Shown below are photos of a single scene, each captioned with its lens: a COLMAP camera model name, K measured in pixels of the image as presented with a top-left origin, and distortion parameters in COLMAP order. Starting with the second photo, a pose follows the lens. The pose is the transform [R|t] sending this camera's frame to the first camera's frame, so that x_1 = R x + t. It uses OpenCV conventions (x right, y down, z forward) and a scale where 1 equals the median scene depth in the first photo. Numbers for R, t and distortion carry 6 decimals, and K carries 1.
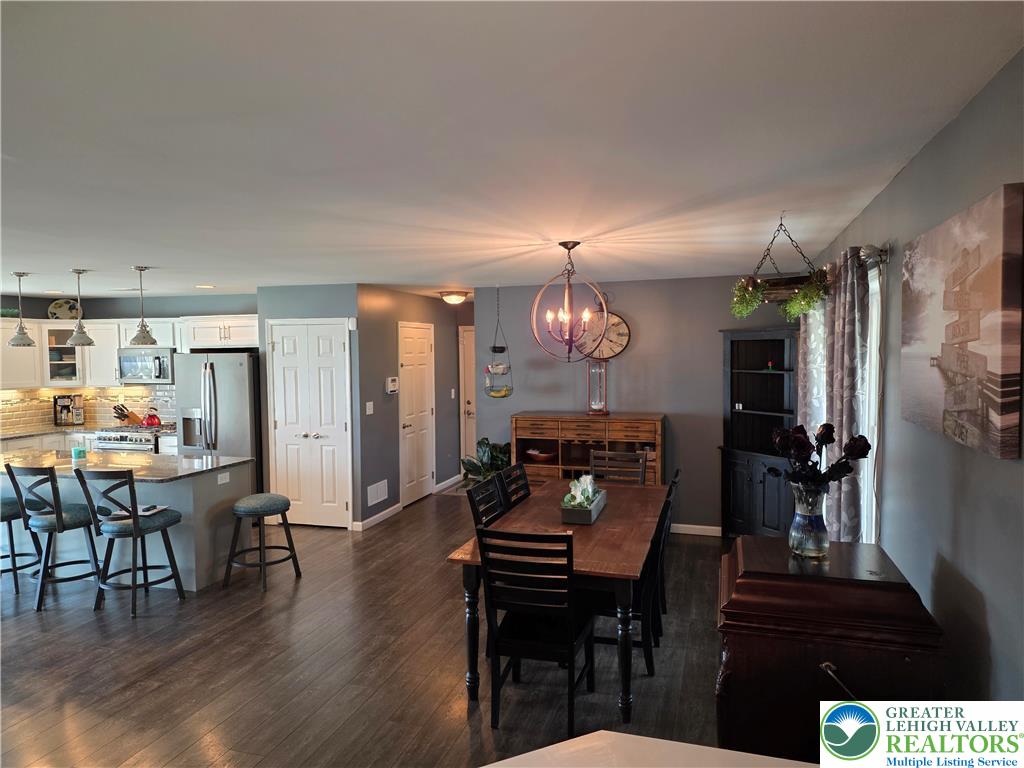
lens RADIAL K [[671.5, 0, 512.0], [0, 671.5, 384.0], [0, 0, 1]] dist [0.128059, -0.115689]
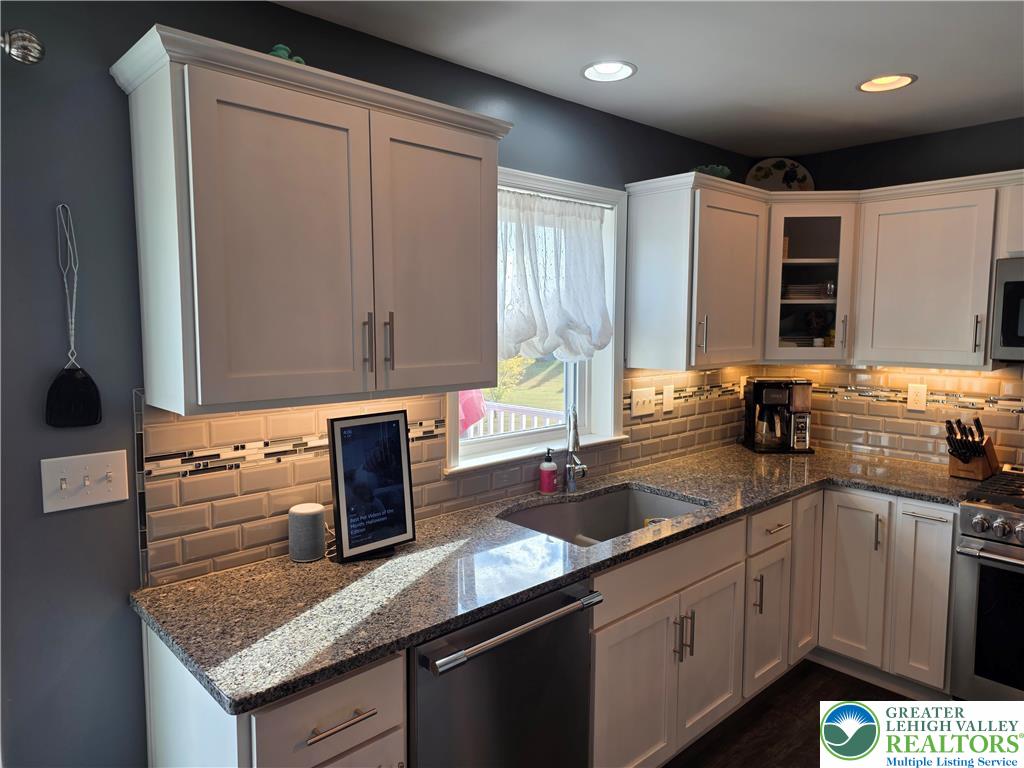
lens RADIAL K [[672.2, 0, 515.0], [0, 672.2, 379.6], [0, 0, 1]] dist [0.091834, -0.088683]
pose [[0.869510, 0.056113, -0.490717, -0.707073], [-0.036511, 0.998110, 0.049438, 0.000594], [0.492564, -0.025071, 0.869915, 0.676821]]
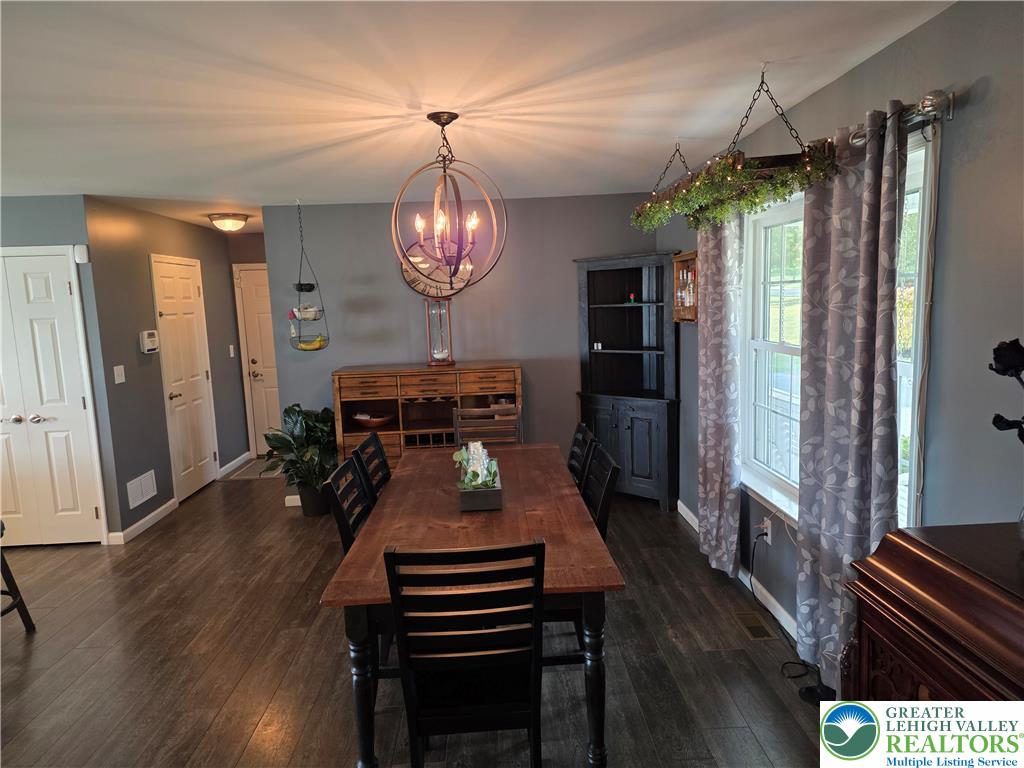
lens RADIAL K [[676.3, 0, 510.7], [0, 676.3, 389.9], [0, 0, 1]] dist [0.109653, -0.116947]
pose [[0.943519, -0.069384, 0.323971, -0.059728], [0.045096, 0.995620, 0.081895, 0.010909], [-0.328234, -0.062660, 0.942516, 0.178449]]
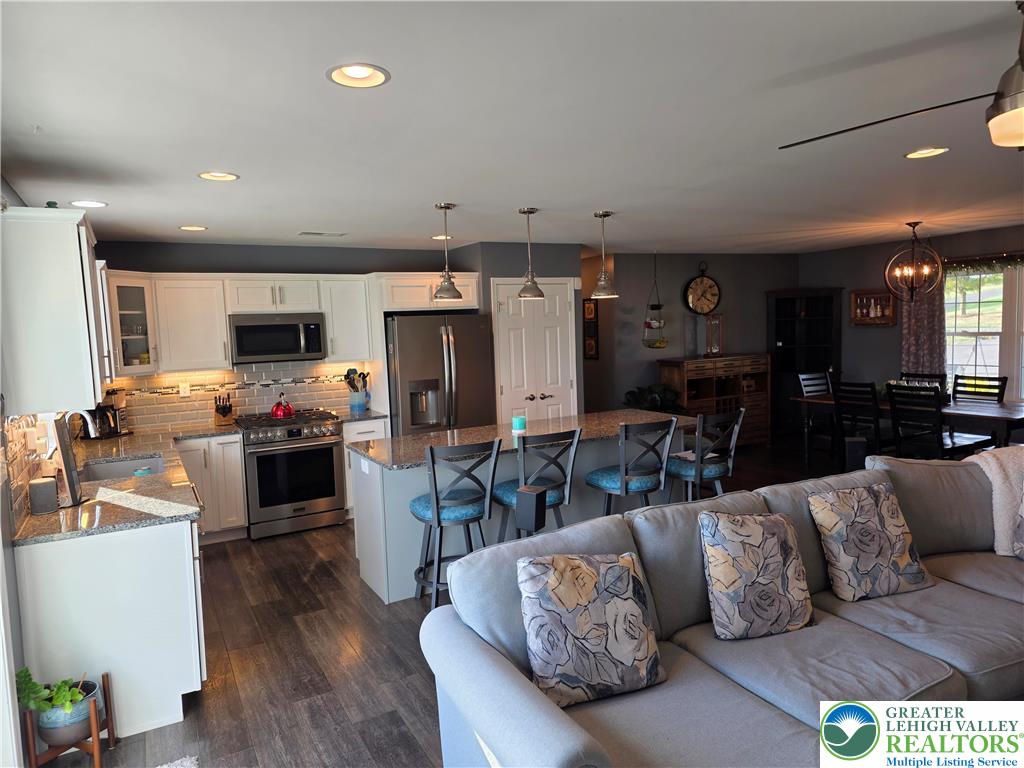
lens RADIAL K [[687.6, 0, 515.1], [0, 687.6, 389.8], [0, 0, 1]] dist [0.075957, -0.036306]
pose [[0.693779, -0.088884, 0.714682, -1.032996], [0.070066, 0.995978, 0.055851, 0.007286], [-0.716772, 0.011326, 0.697216, 0.332243]]
